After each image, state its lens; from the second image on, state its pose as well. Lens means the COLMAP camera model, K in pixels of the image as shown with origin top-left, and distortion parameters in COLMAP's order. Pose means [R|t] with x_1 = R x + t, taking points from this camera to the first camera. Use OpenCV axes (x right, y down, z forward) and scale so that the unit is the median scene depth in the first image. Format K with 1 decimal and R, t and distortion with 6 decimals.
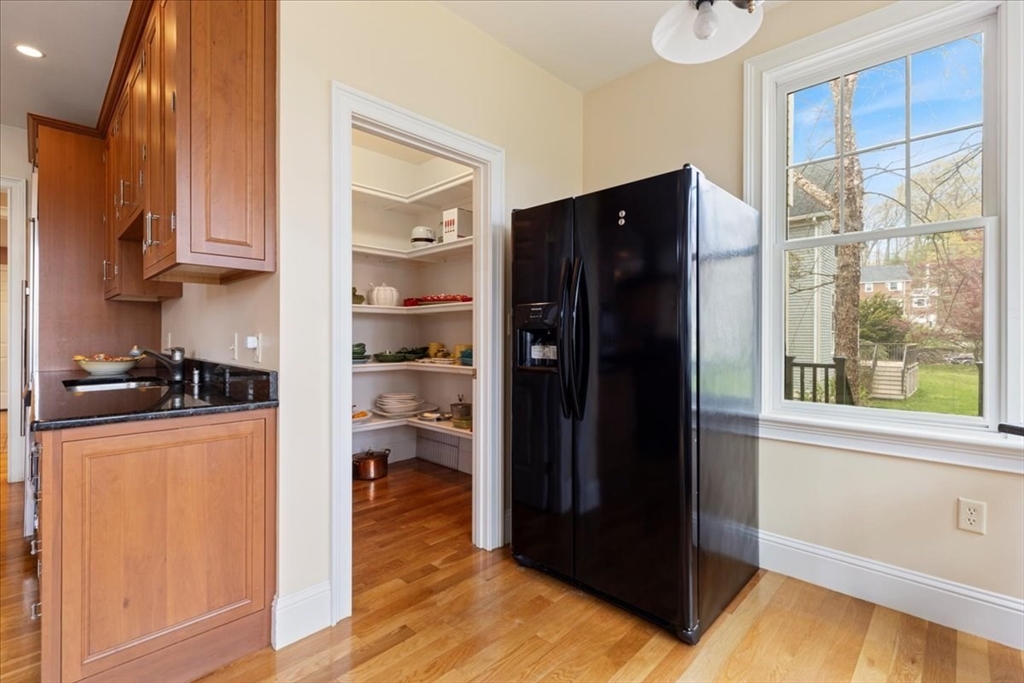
lens RADIAL K [[464.3, 0, 513.6], [0, 464.3, 335.7], [0, 0, 1]] dist [0.005158, -0.001309]
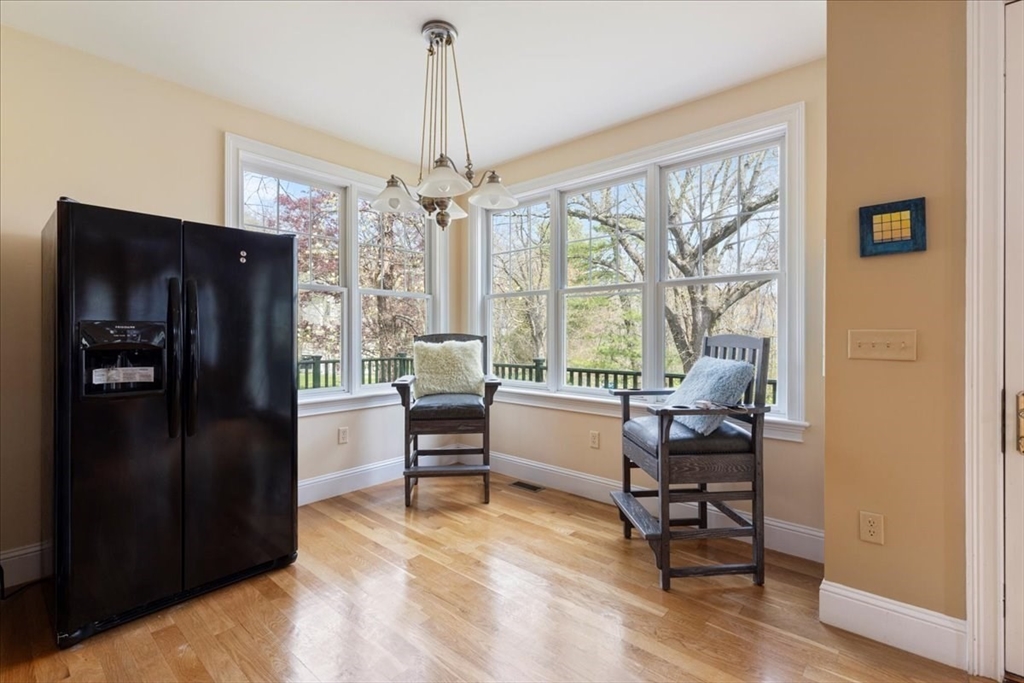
lens RADIAL K [[464.3, 0, 521.0], [0, 464.3, 338.3], [0, 0, 1]] dist [0.005158, -0.001309]
pose [[-0.063806, -0.012246, 0.997887, -0.483448], [-0.006369, 0.999909, 0.011864, -0.028441], [-0.997942, -0.005599, -0.063878, 0.165821]]
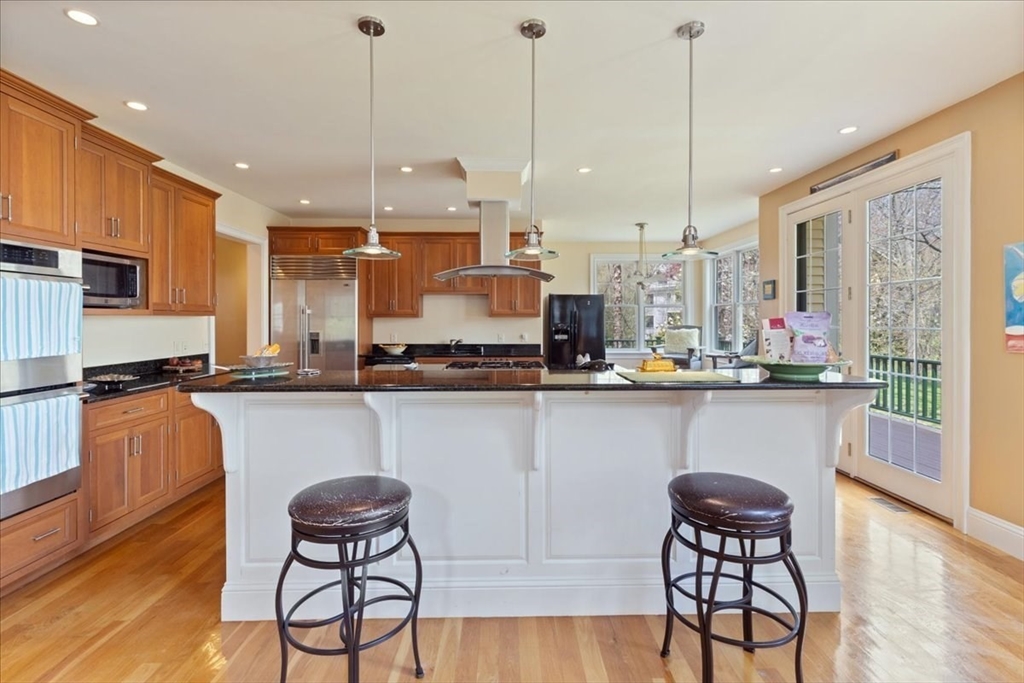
lens RADIAL K [[464.3, 0, 509.8], [0, 464.3, 320.9], [0, 0, 1]] dist [0.005158, -0.001309]
pose [[0.704022, -0.003031, 0.710172, -1.464410], [-0.000567, 0.999988, 0.004830, -0.055582], [-0.710178, -0.003804, 0.704012, -0.636240]]
